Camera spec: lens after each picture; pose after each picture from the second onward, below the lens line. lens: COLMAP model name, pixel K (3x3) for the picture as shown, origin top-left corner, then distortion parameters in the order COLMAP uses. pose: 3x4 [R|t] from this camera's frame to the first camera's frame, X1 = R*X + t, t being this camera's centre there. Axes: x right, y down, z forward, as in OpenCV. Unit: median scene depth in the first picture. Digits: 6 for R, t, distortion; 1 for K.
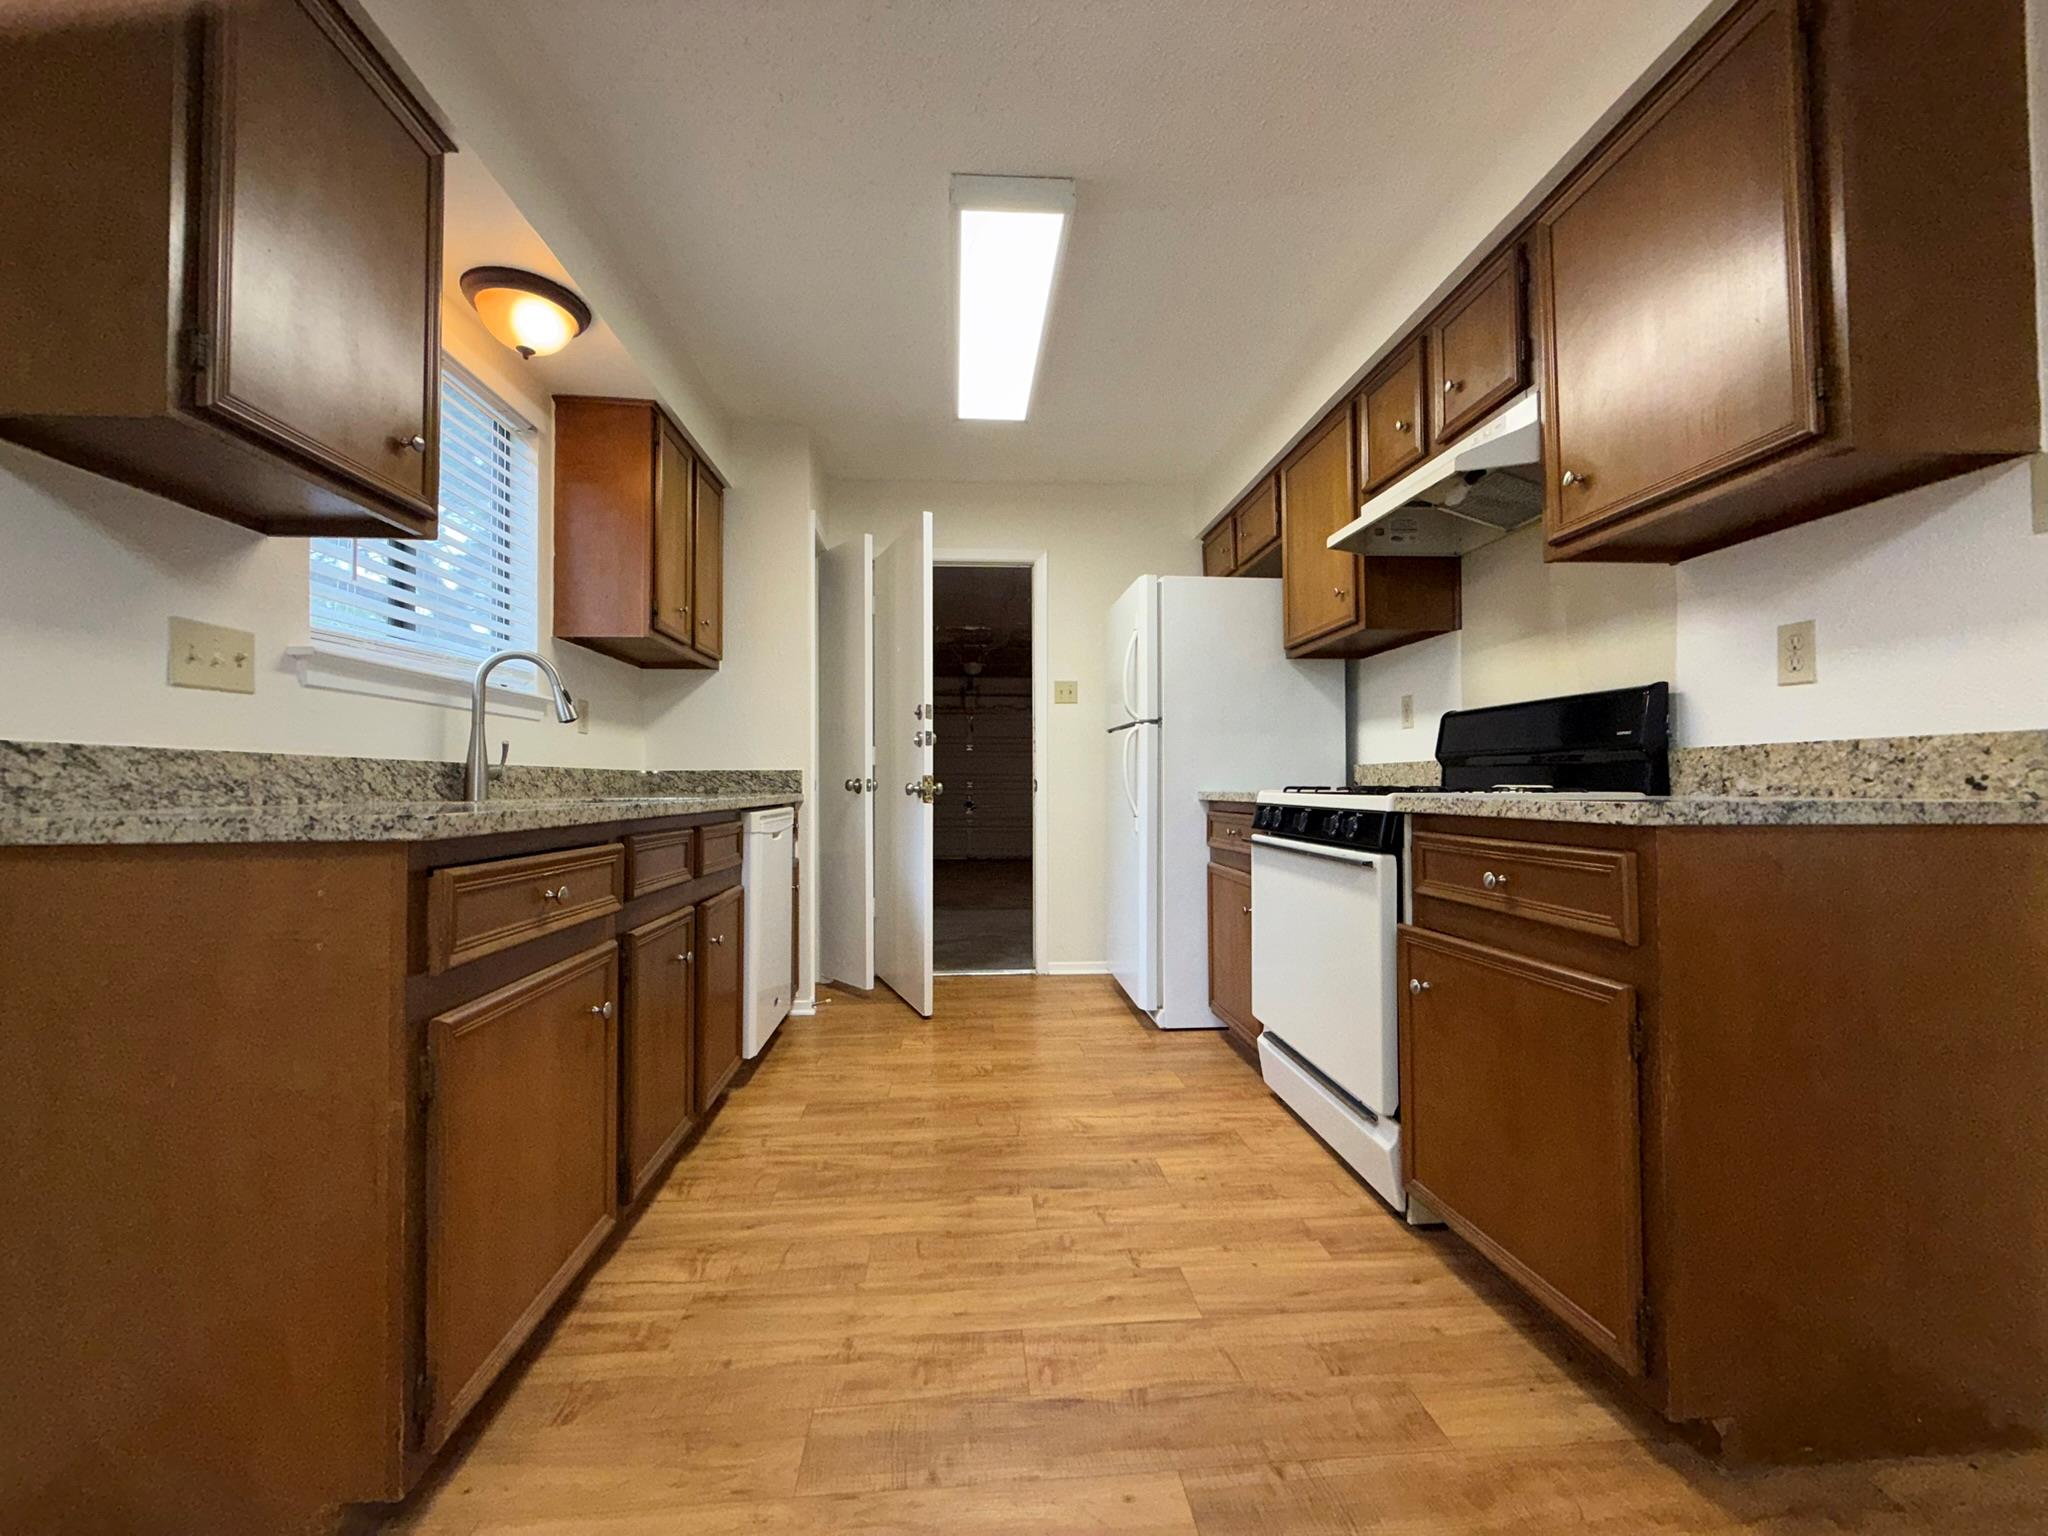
lens RADIAL K [[814.3, 0, 1016.8], [0, 814.3, 765.5], [0, 0, 1]] dist [0.001059, 0.000241]
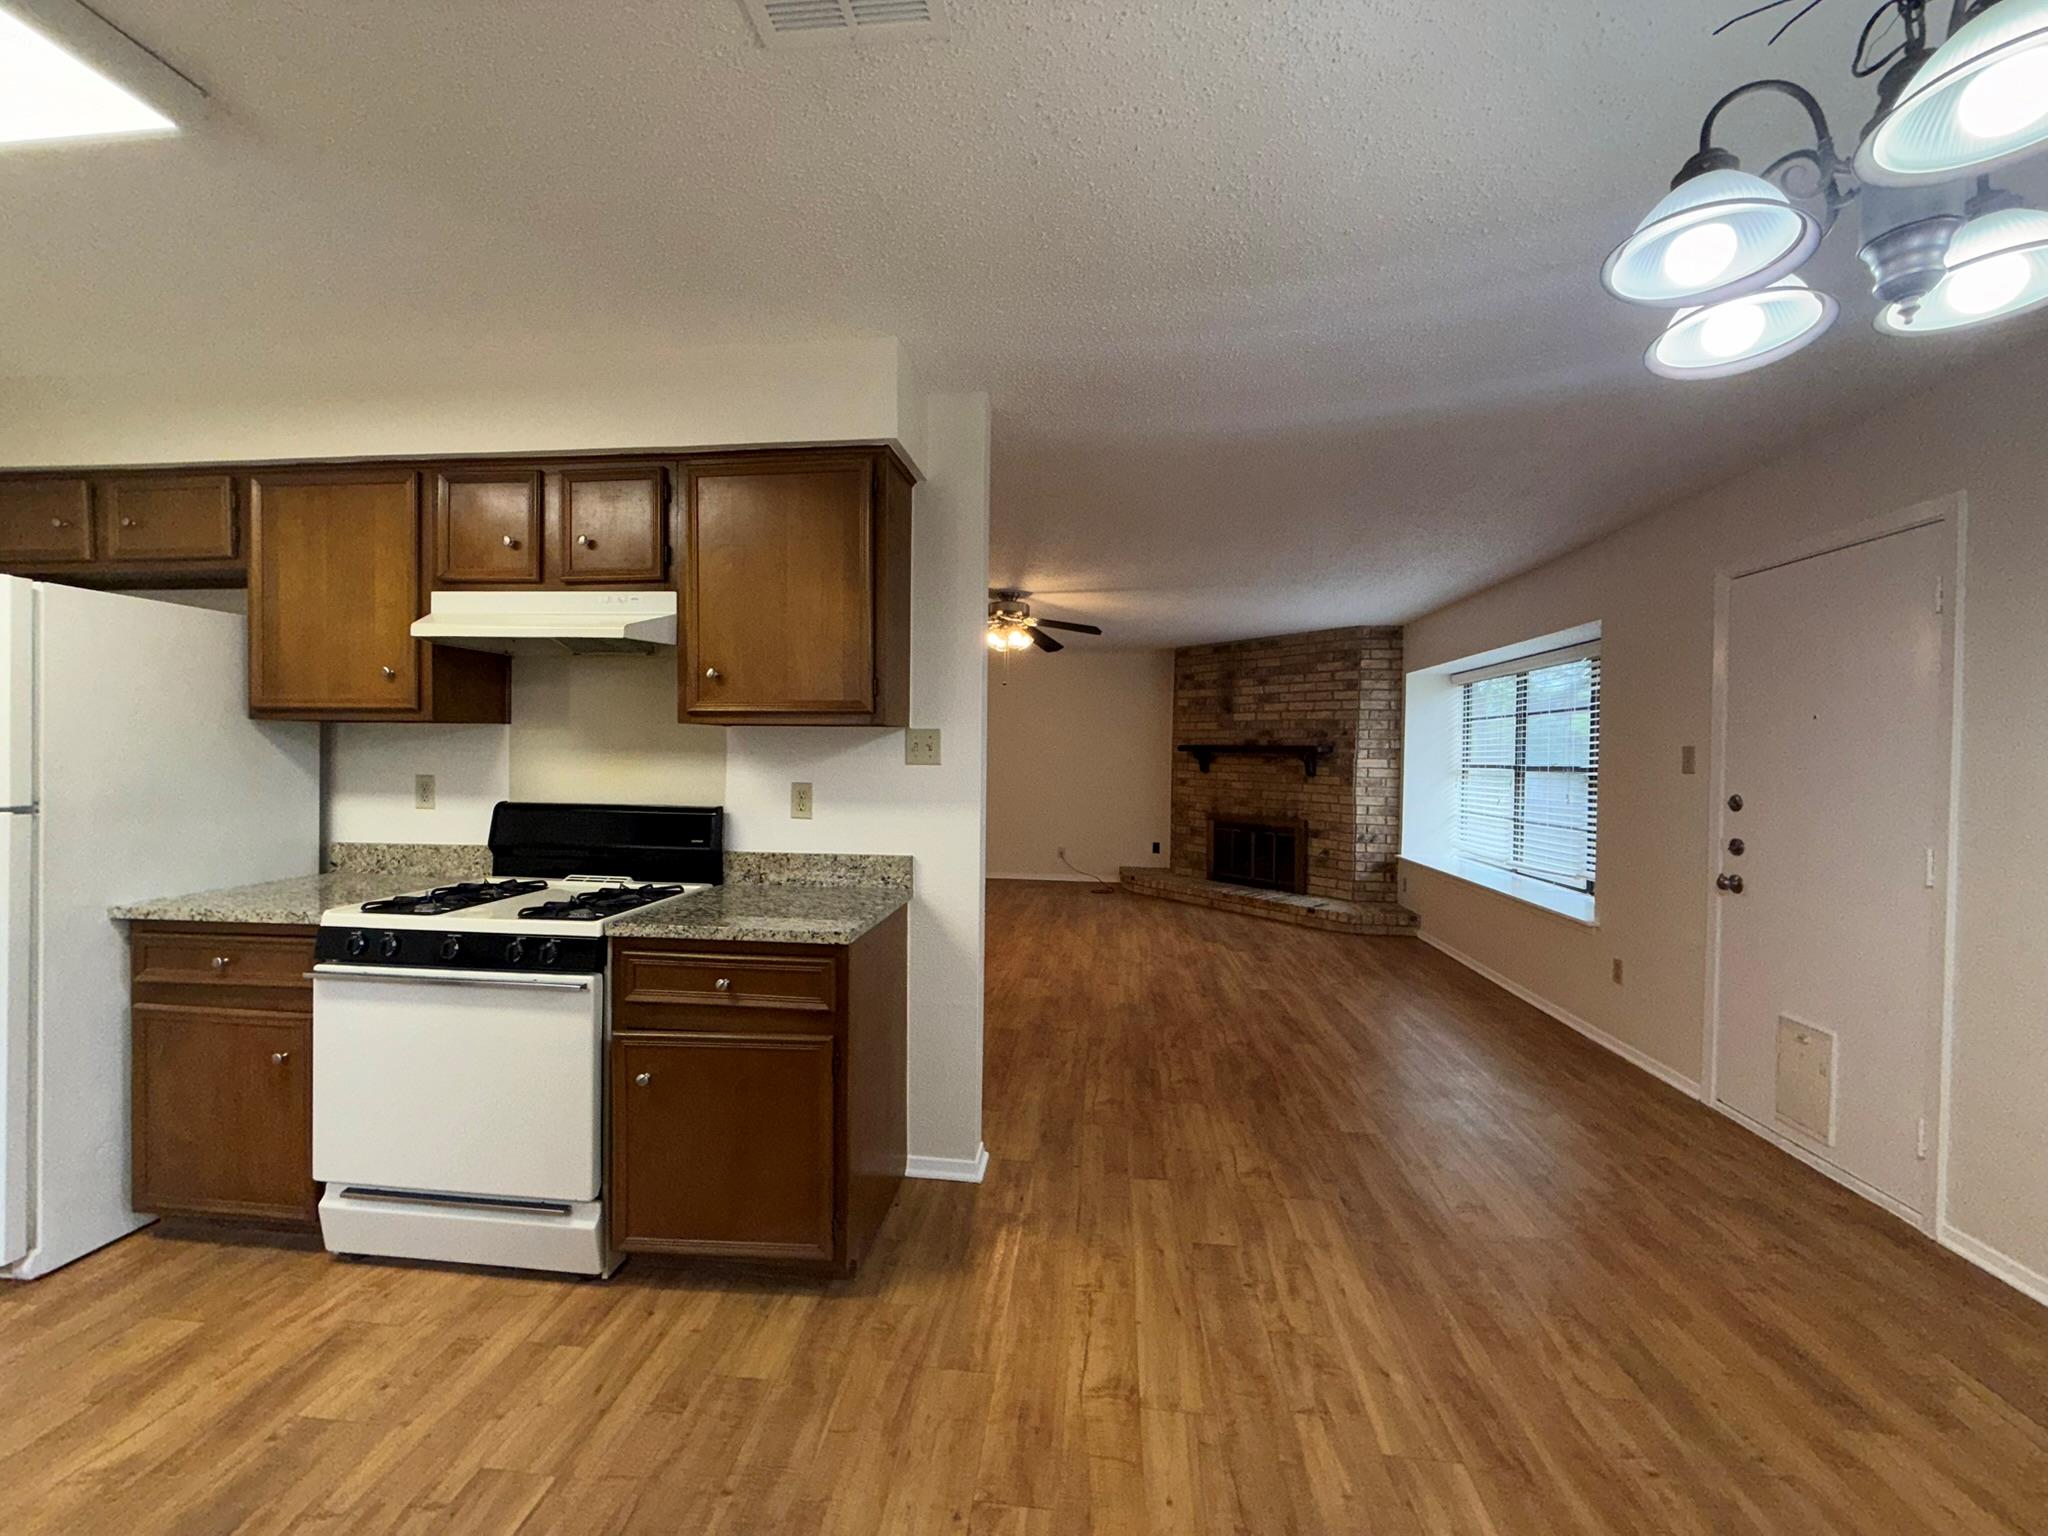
lens RADIAL K [[817.7, 0, 1019.8], [0, 817.7, 765.0], [0, 0, 1]] dist [0.000935, 0.000222]
pose [[0.183953, -0.008869, 0.982895, -0.544692], [-0.033433, 0.999324, 0.015274, -0.214512], [-0.982366, -0.035671, 0.183532, 0.203354]]
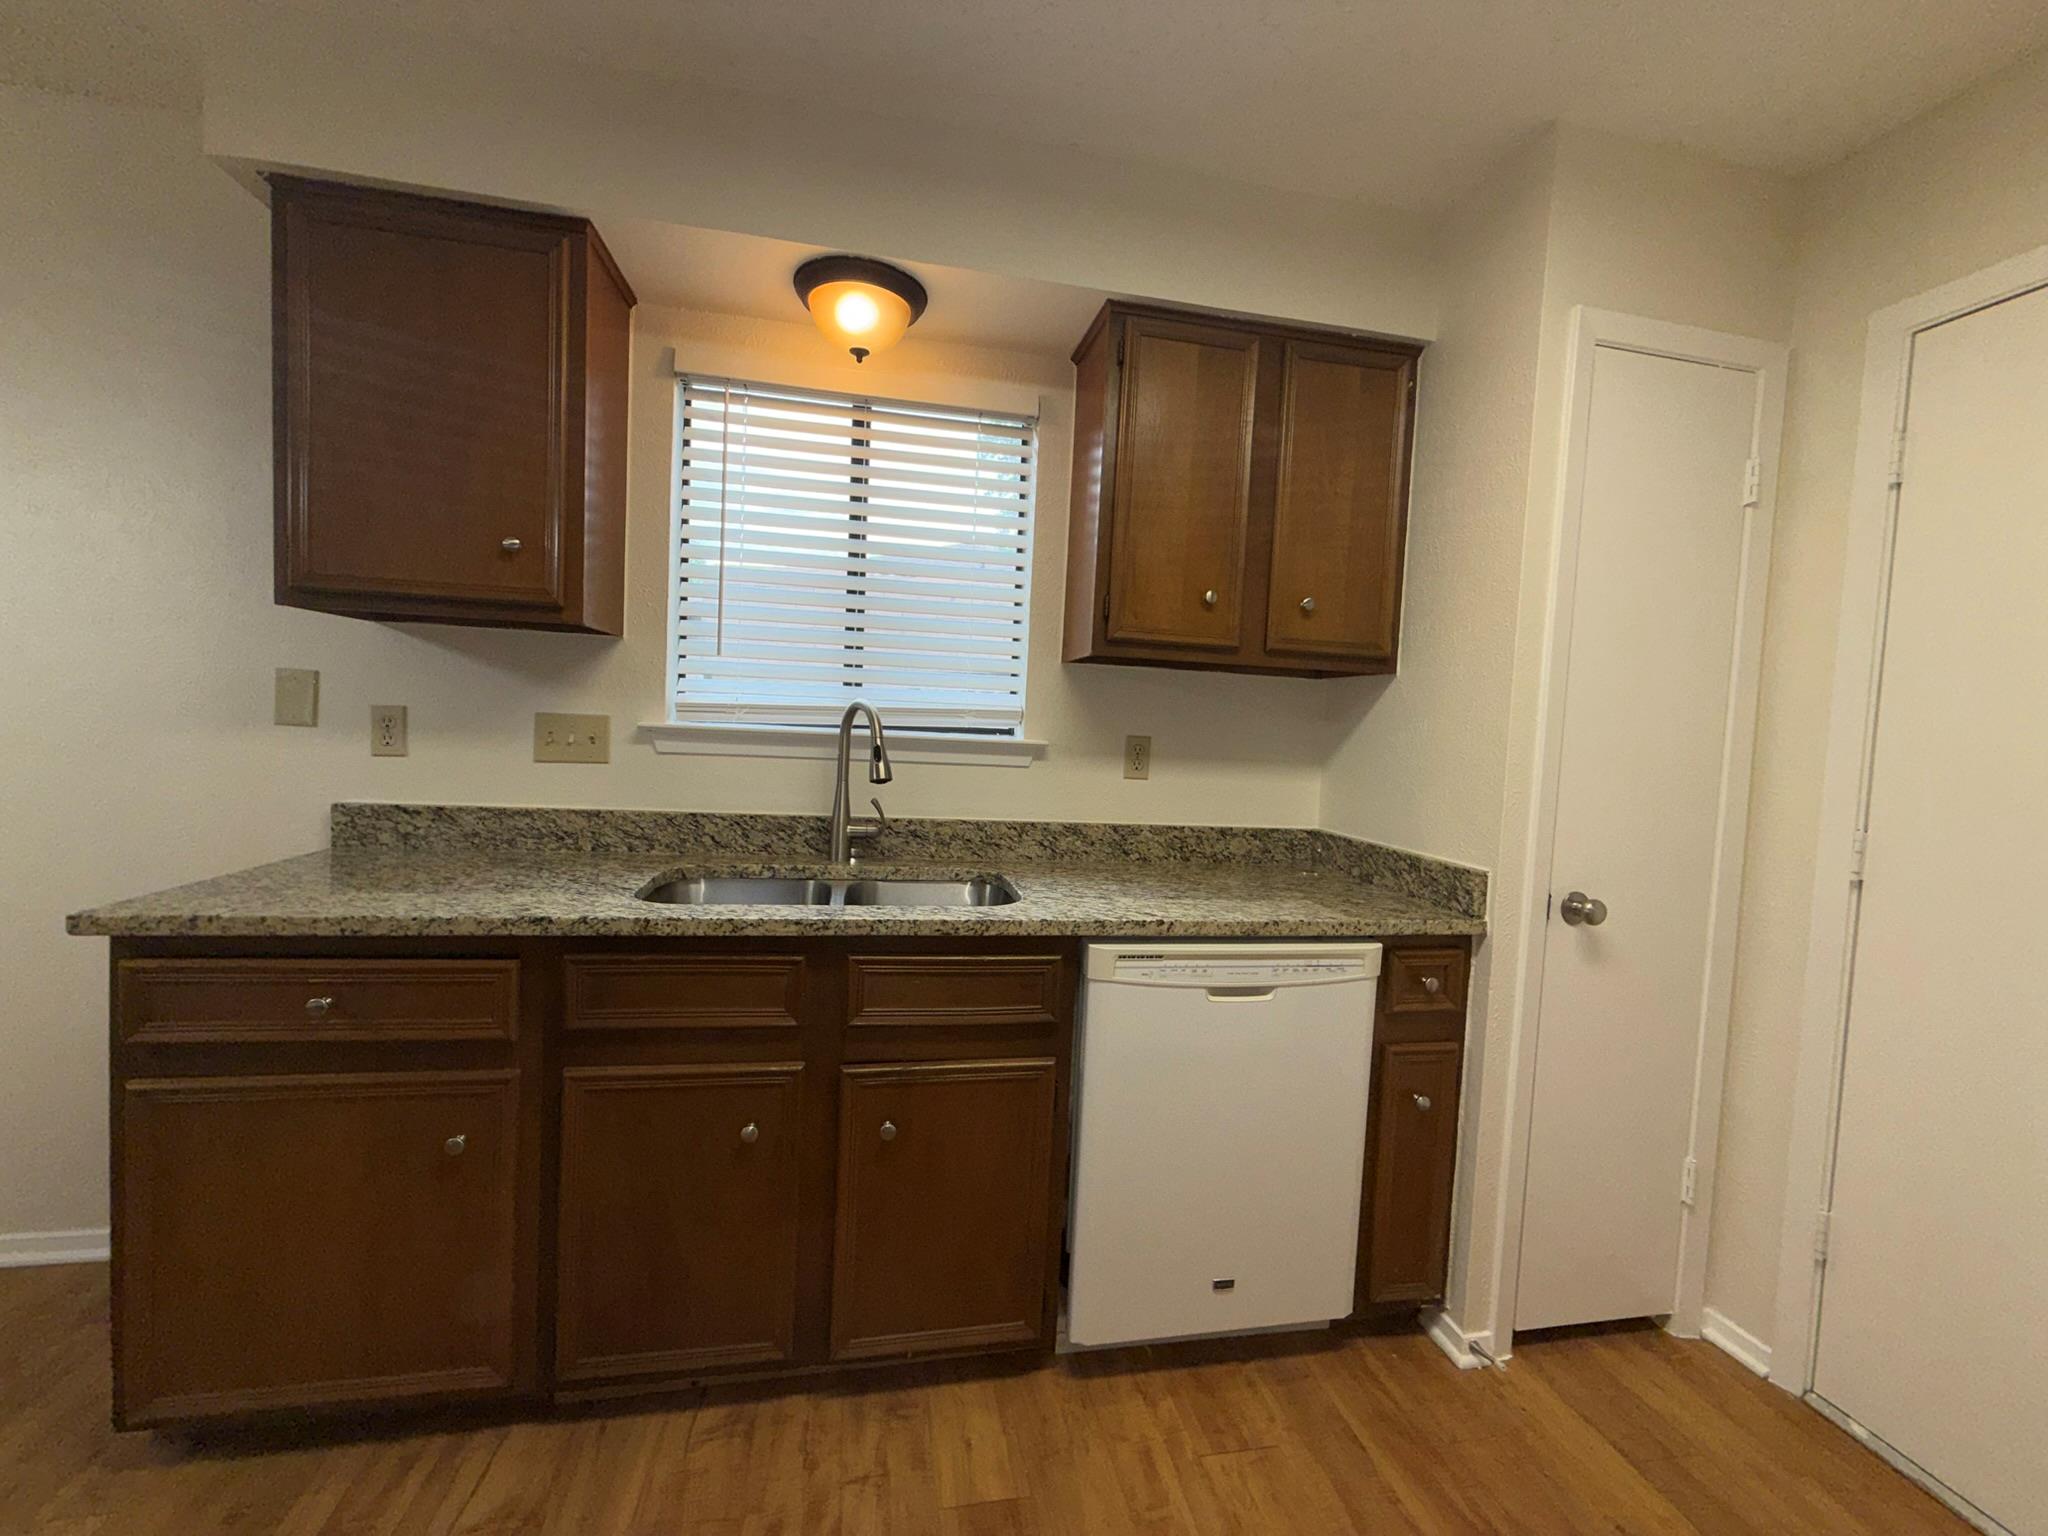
lens RADIAL K [[828.8, 0, 1021.3], [0, 828.8, 753.9], [0, 0, 1]] dist [-0.000041, -0.000062]
pose [[0.119276, 0.052867, -0.991453, 0.365699], [-0.027372, 0.998377, 0.049943, -0.154712], [0.992484, 0.021181, 0.120530, 1.240331]]
